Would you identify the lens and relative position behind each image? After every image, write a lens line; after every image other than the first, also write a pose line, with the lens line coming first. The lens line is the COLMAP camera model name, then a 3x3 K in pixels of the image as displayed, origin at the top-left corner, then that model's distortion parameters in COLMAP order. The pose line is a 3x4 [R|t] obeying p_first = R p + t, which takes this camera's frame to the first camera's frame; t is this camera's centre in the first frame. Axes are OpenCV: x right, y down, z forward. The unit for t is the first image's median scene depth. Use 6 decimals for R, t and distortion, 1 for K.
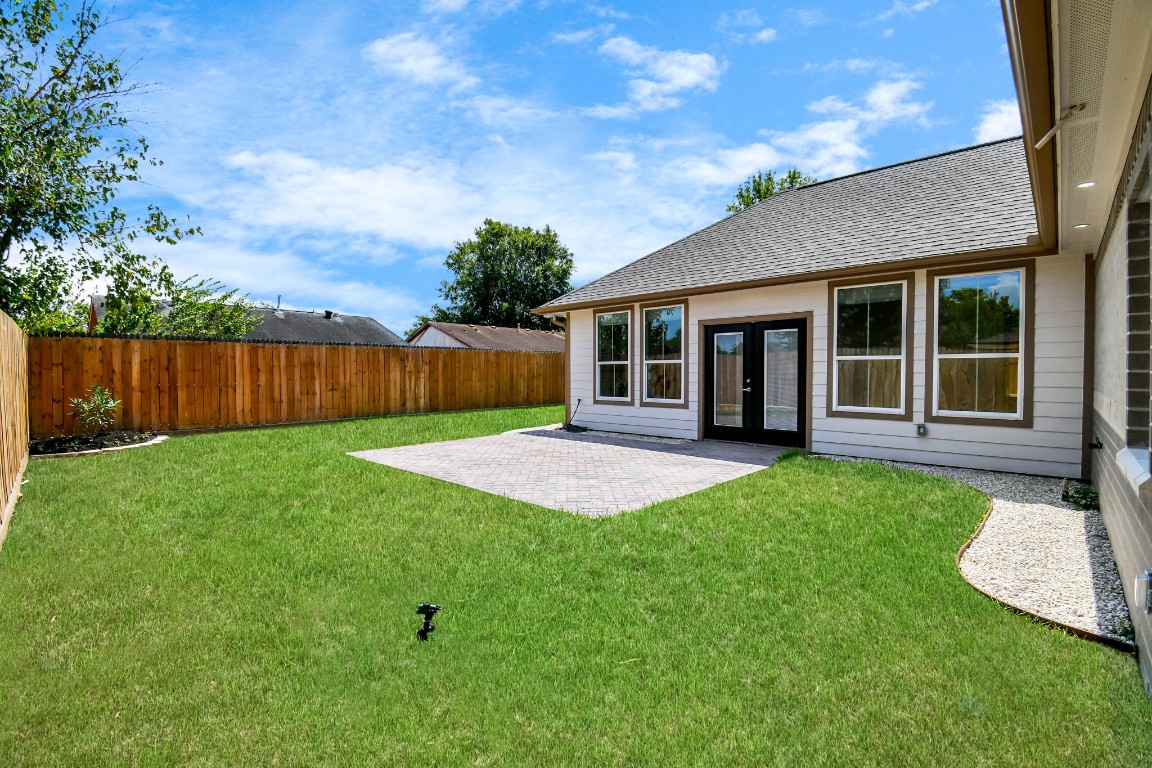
lens RADIAL K [[528.9, 0, 575.2], [0, 528.9, 380.8], [0, 0, 1]] dist [-0.003856, -0.010207]
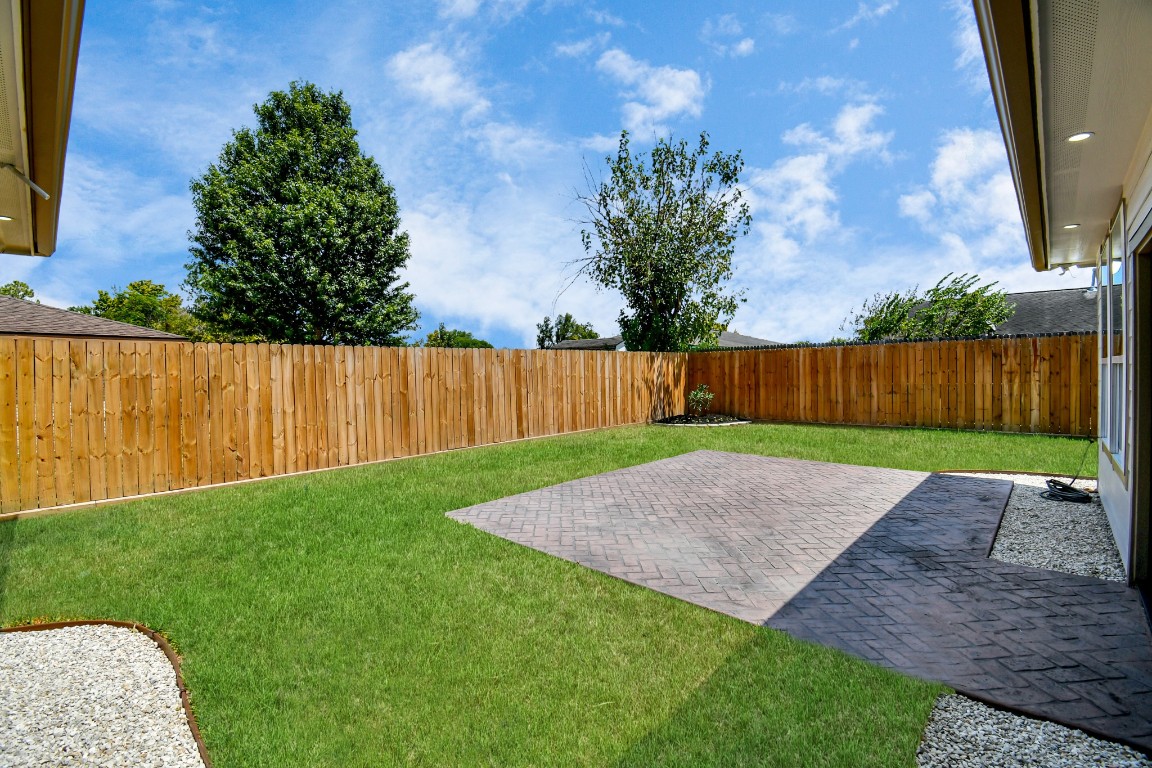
lens RADIAL K [[528.9, 0, 582.8], [0, 528.9, 380.6], [0, 0, 1]] dist [-0.003856, -0.010207]
pose [[0.004904, 0.004641, -0.999977, 0.459647], [-0.017489, 0.999837, 0.004554, 0.001593], [0.999835, 0.017466, 0.004984, 0.495763]]
